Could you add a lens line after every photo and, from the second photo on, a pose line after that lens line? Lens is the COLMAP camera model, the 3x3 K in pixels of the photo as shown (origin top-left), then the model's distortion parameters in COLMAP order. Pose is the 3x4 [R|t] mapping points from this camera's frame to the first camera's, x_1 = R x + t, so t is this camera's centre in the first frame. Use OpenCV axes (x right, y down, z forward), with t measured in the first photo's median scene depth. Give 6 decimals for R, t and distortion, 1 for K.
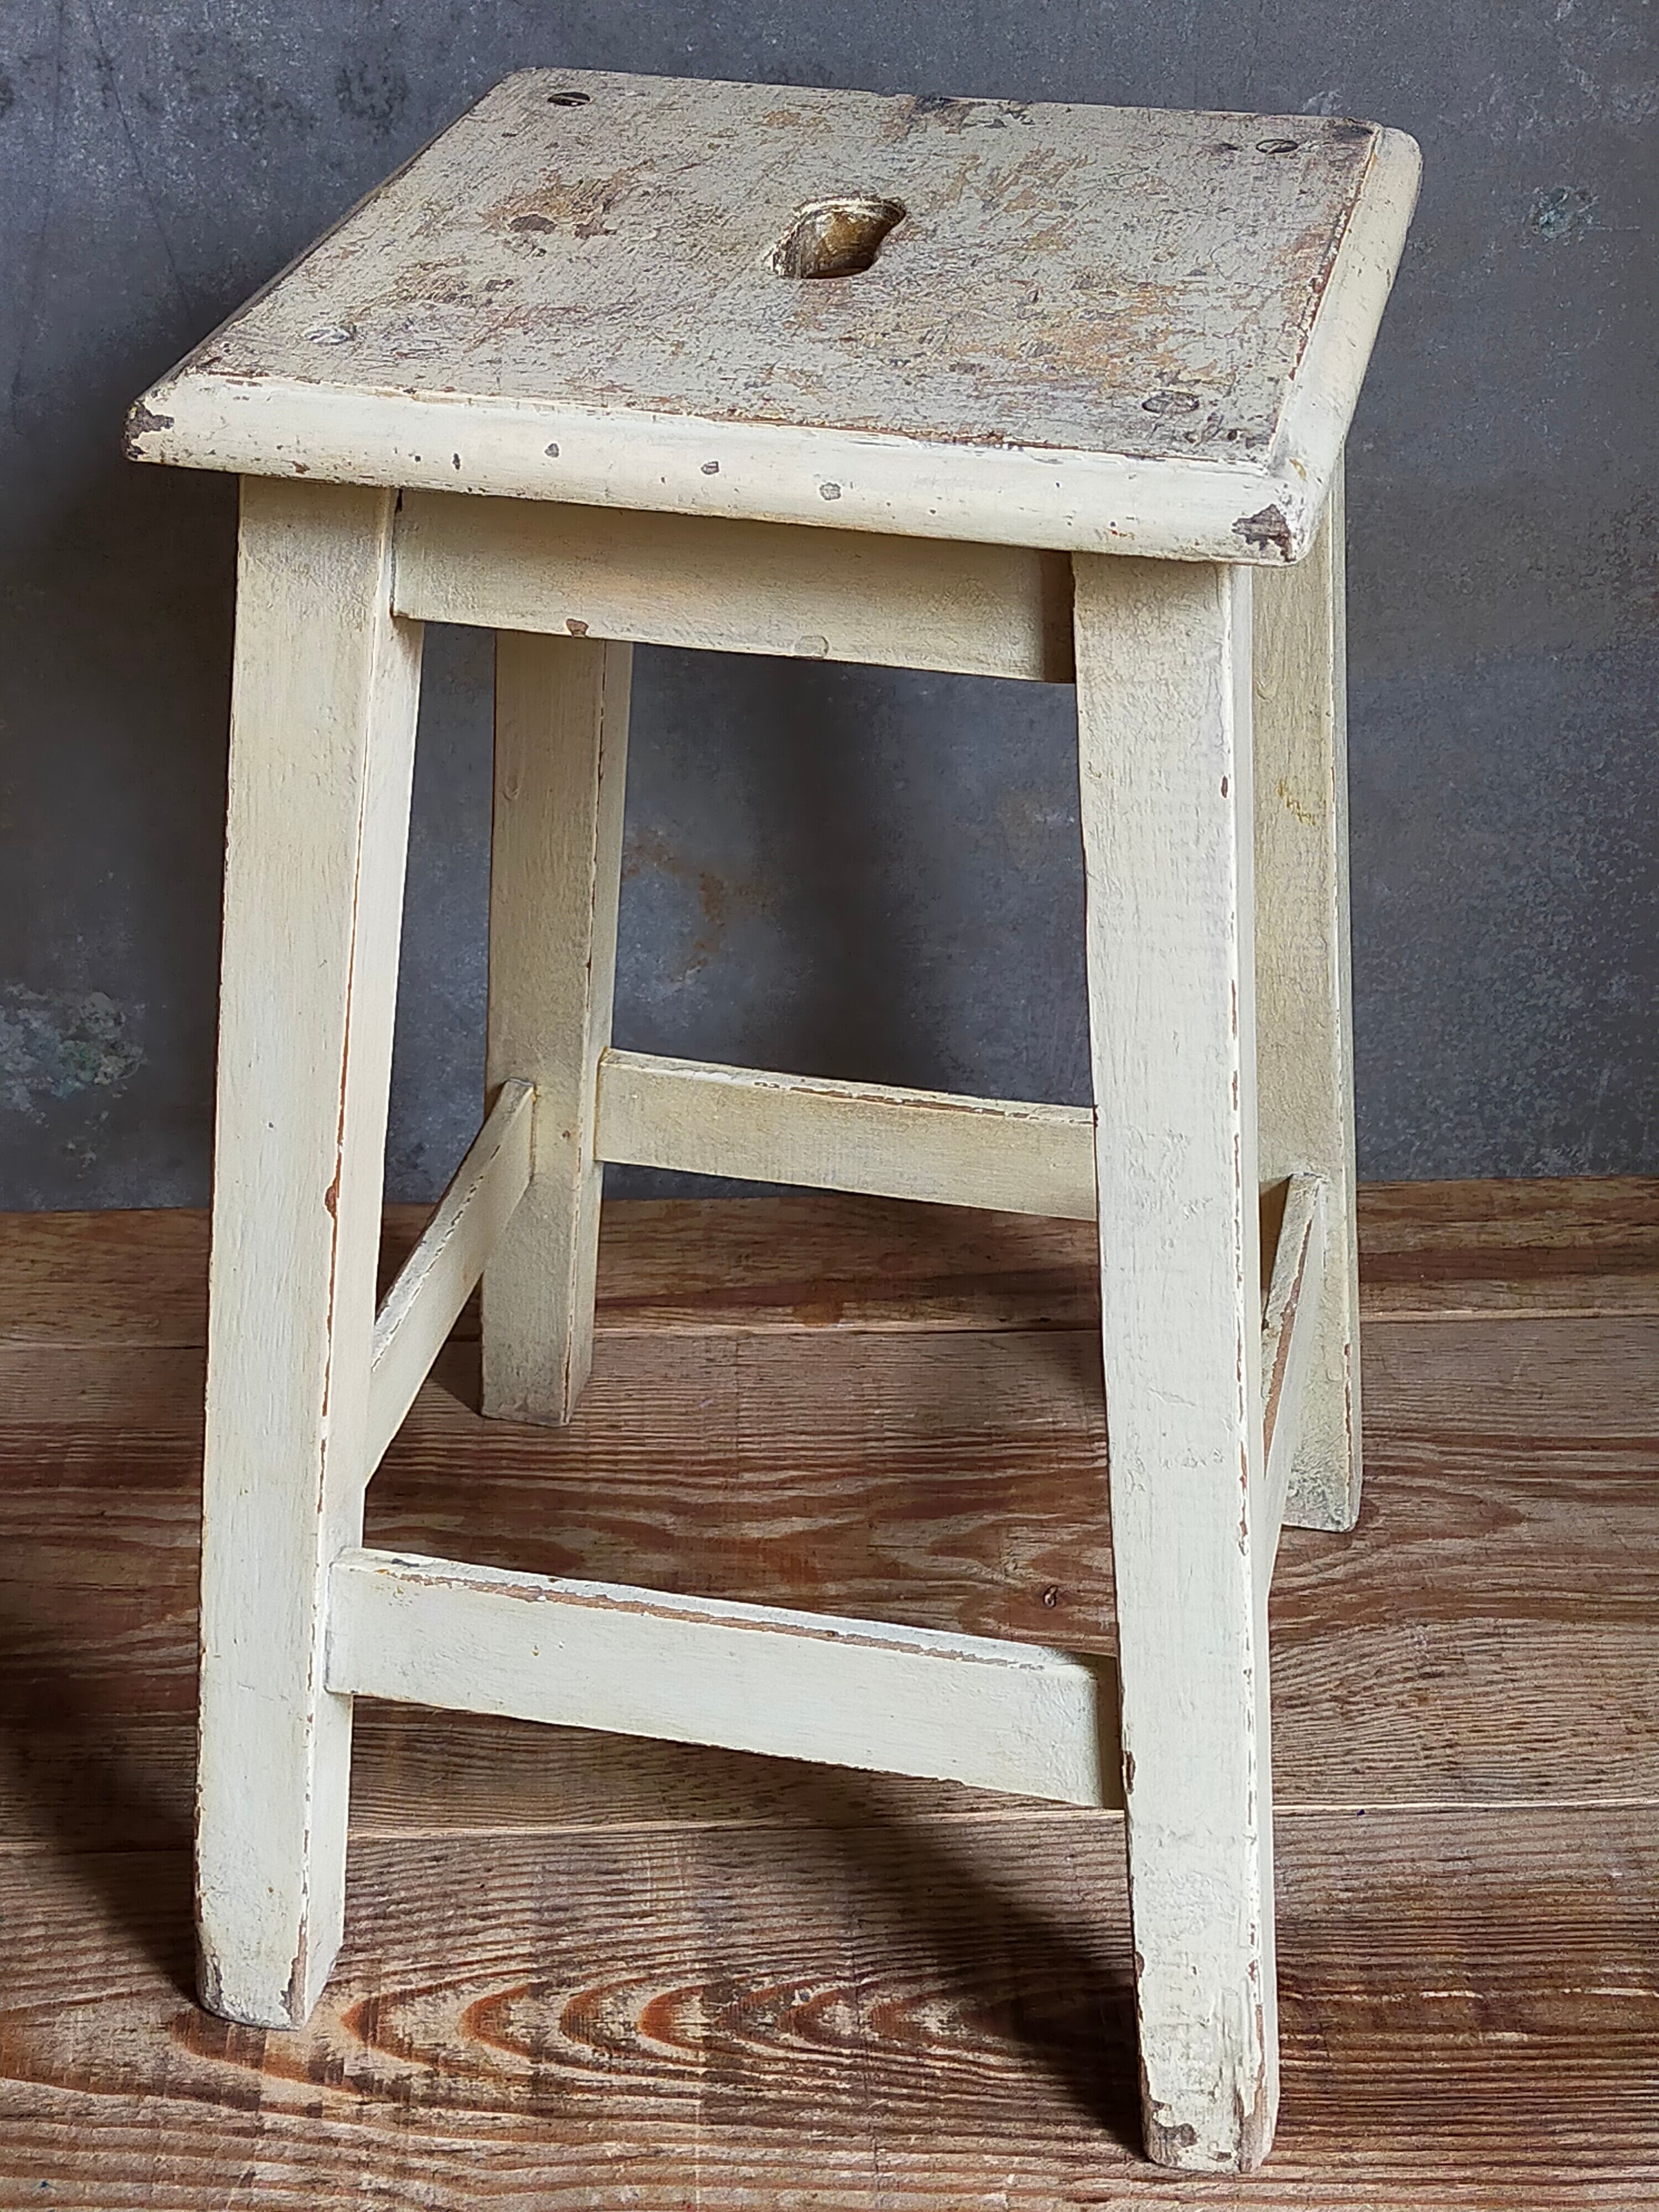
lens RADIAL K [[3349.3, 0, 815.2], [0, 3349.3, 1124.1], [0, 0, 1]] dist [0.099392, 0.000000]
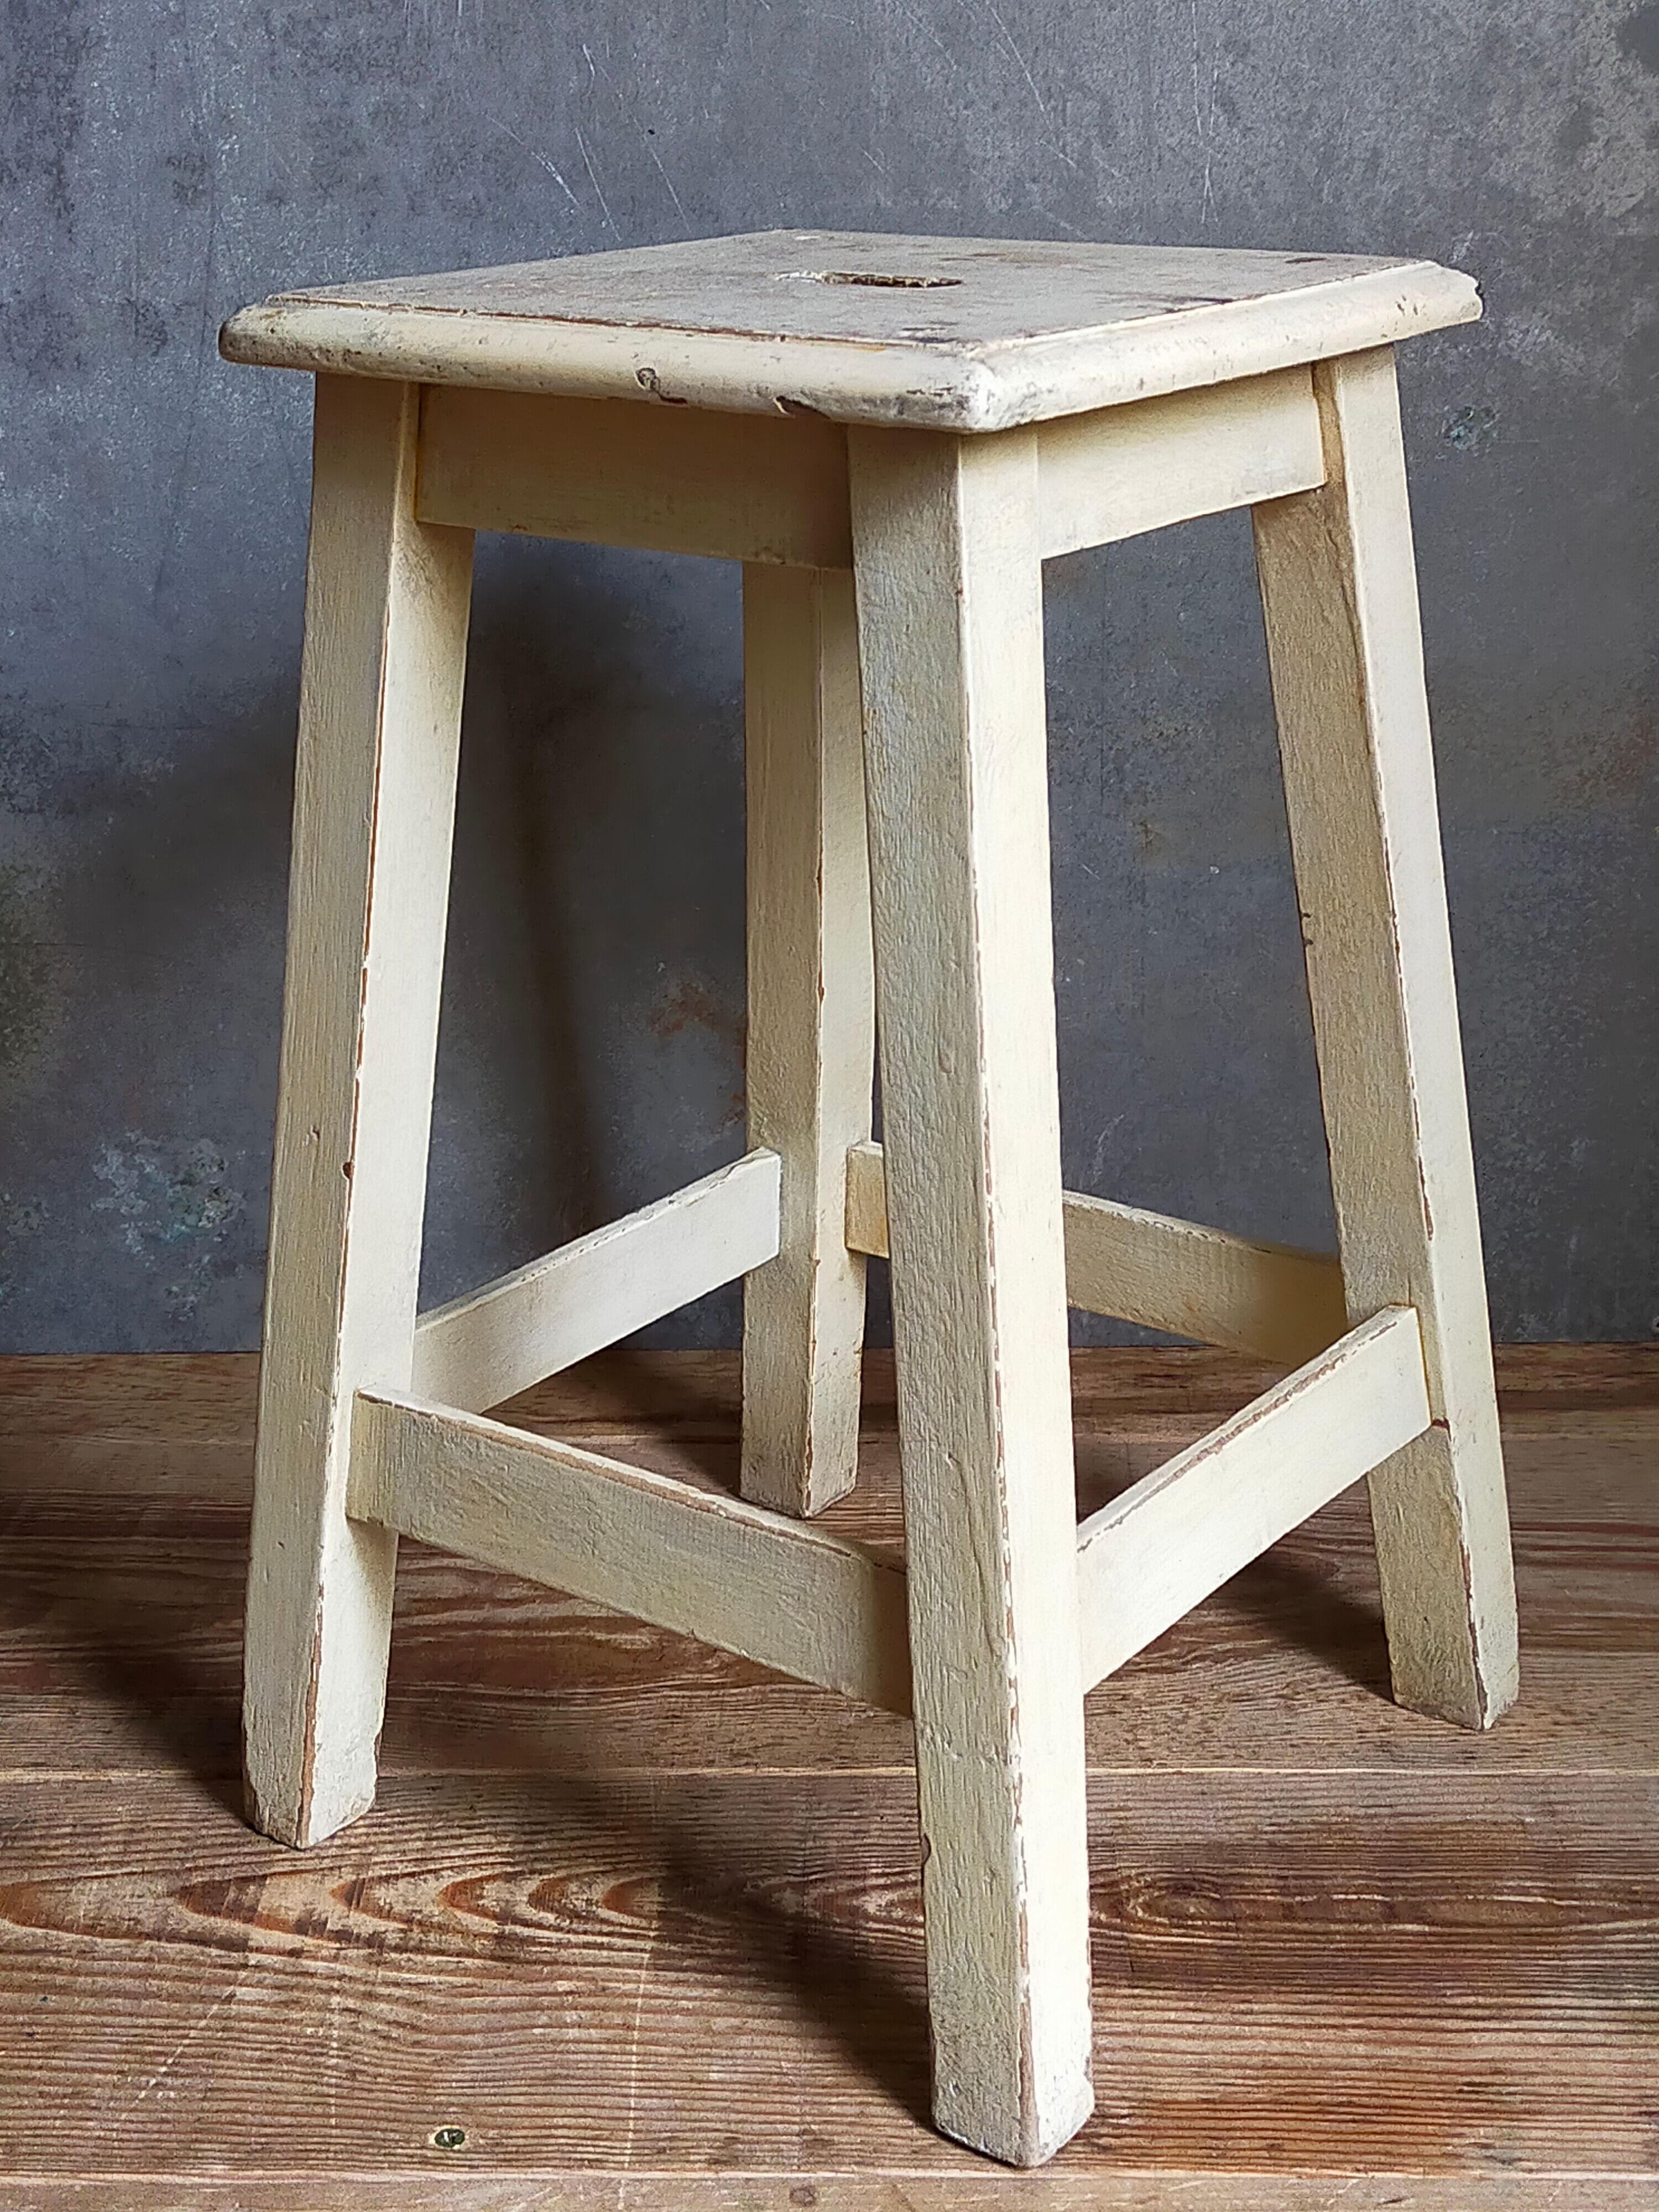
lens RADIAL K [[3349.3, 0, 804.3], [0, 3349.3, 1116.8], [0, 0, 1]] dist [0.099392, 0.000000]
pose [[0.997069, 0.004747, -0.076354, 0.084610], [-0.022259, 0.972894, -0.230179, 0.241491], [0.073192, 0.231205, 0.970148, -0.090869]]
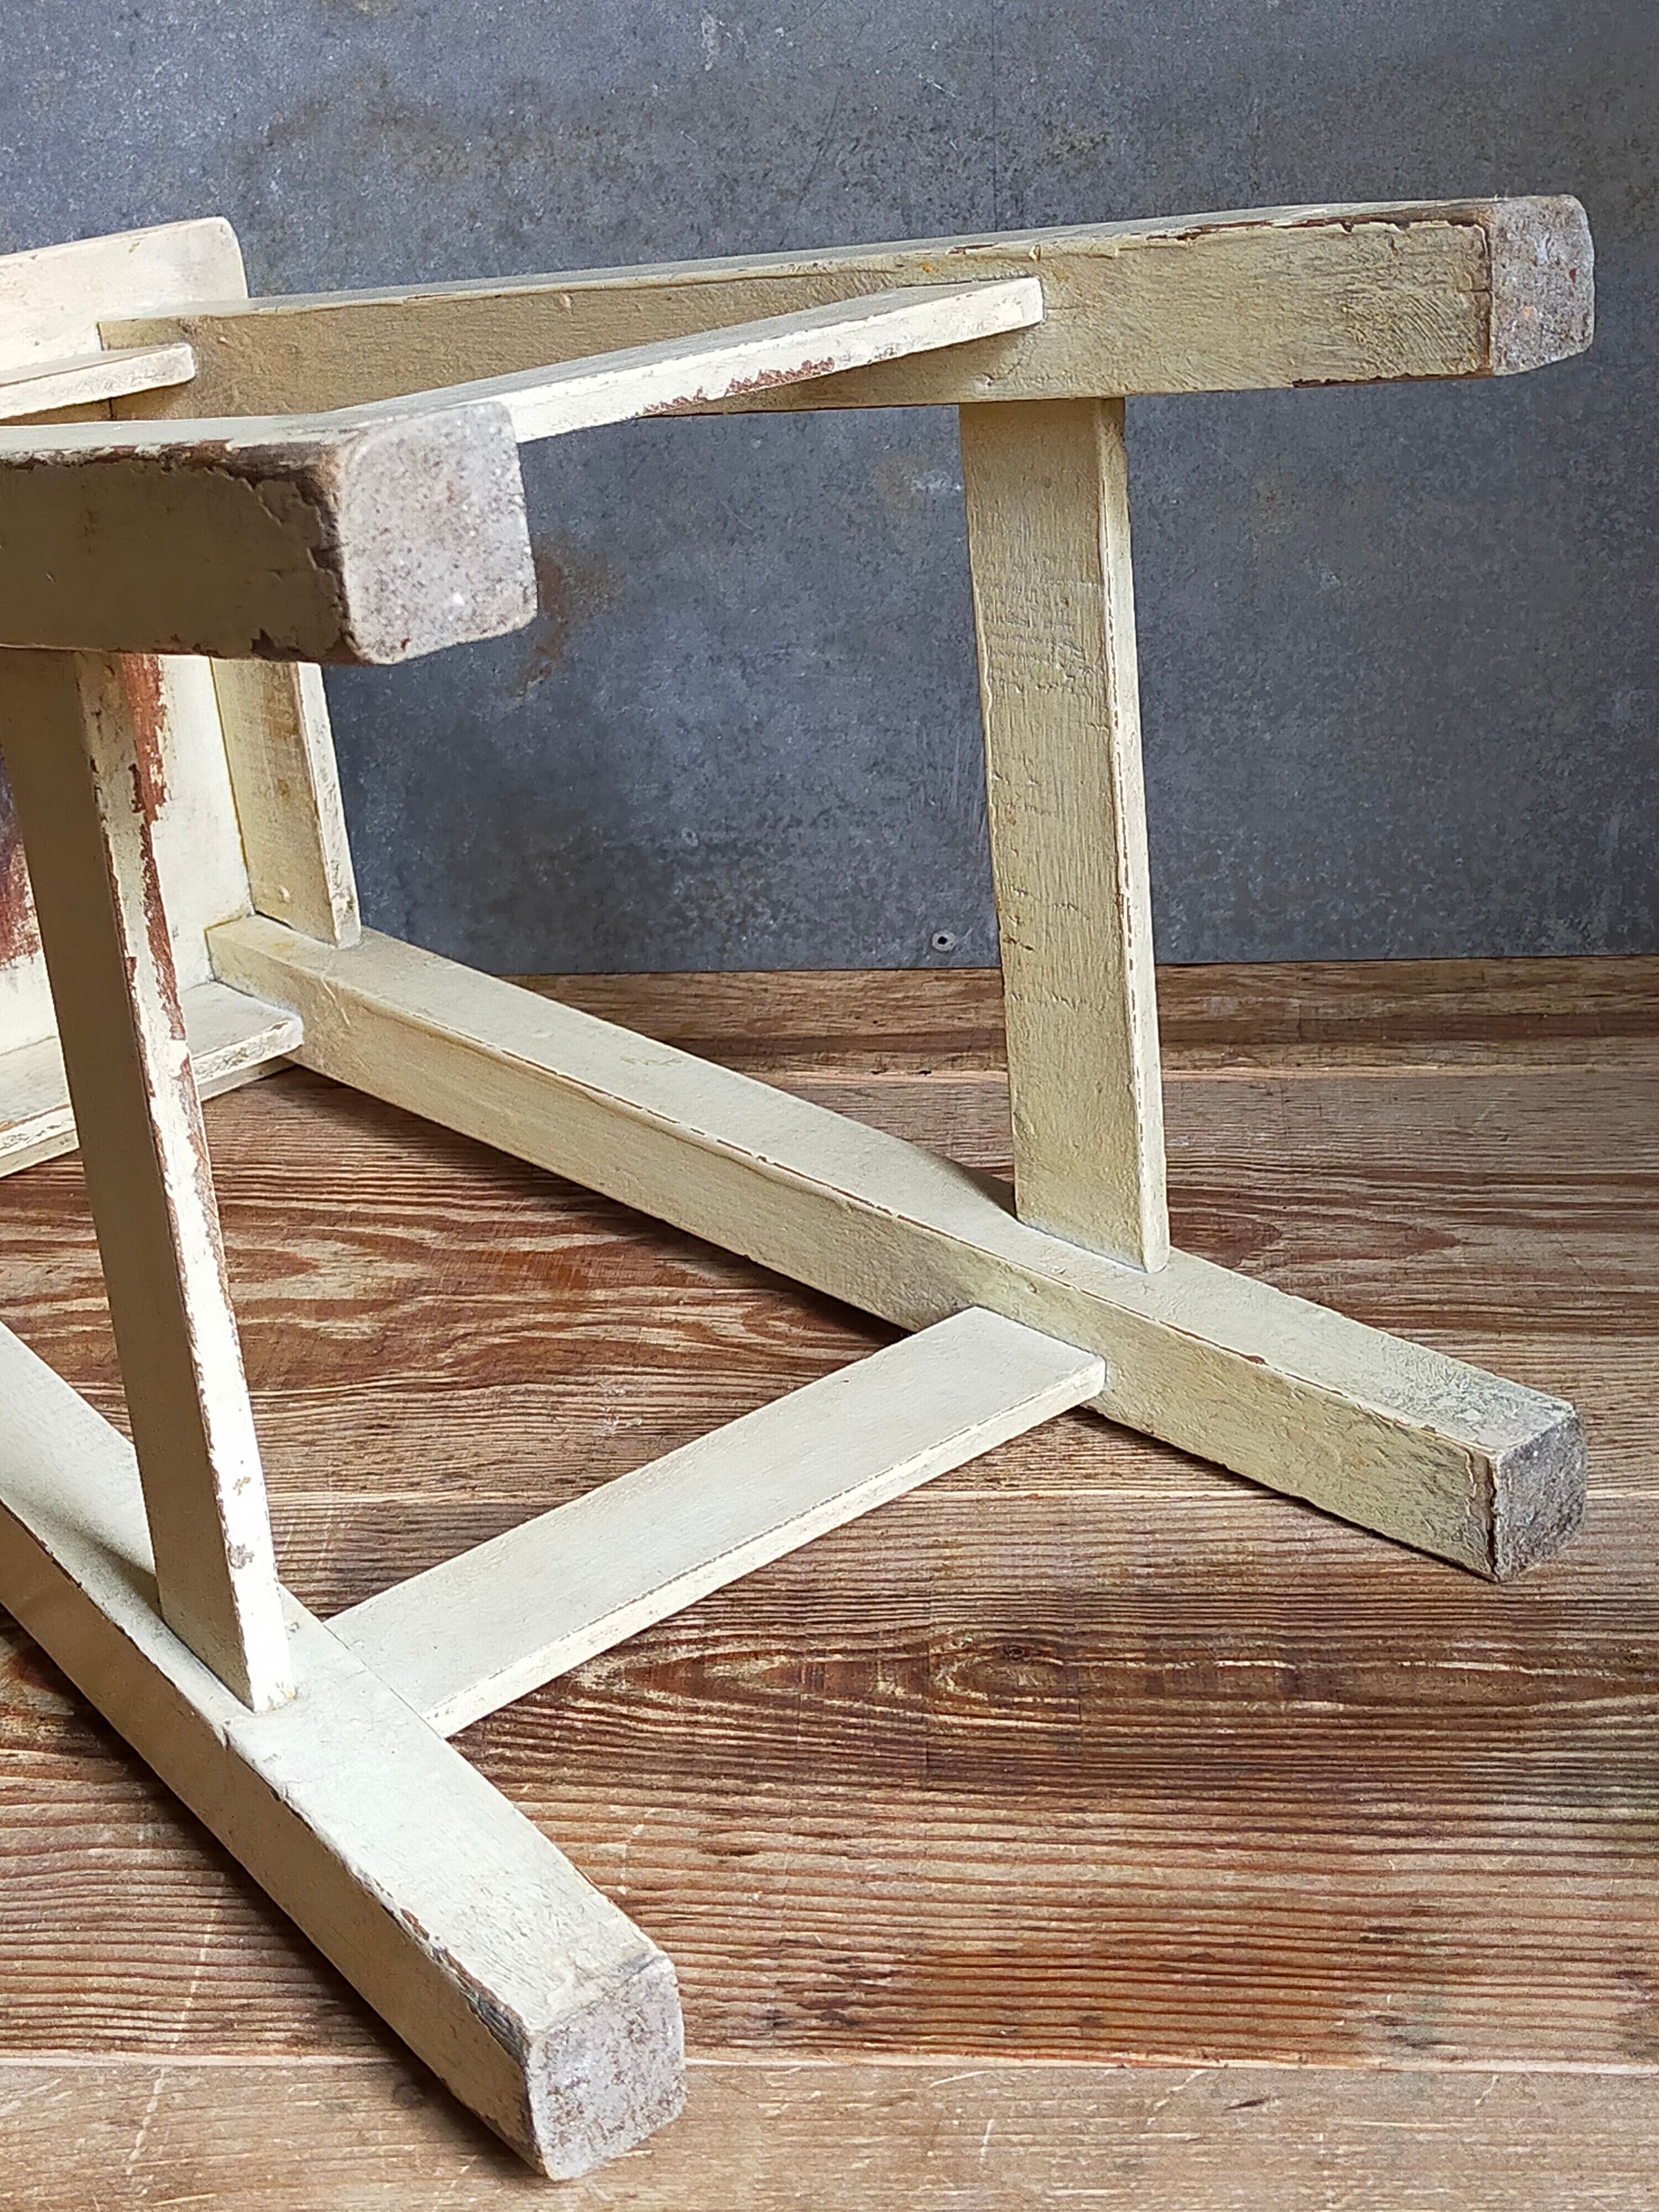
lens RADIAL K [[3349.3, 0, 821.3], [0, 3349.3, 1113.1], [0, 0, 1]] dist [0.099392, 0.000000]
pose [[0.993721, 0.006116, -0.111717, 0.158036], [-0.023120, 0.988178, -0.151554, 0.227718], [0.109470, 0.153186, 0.982115, 0.192643]]
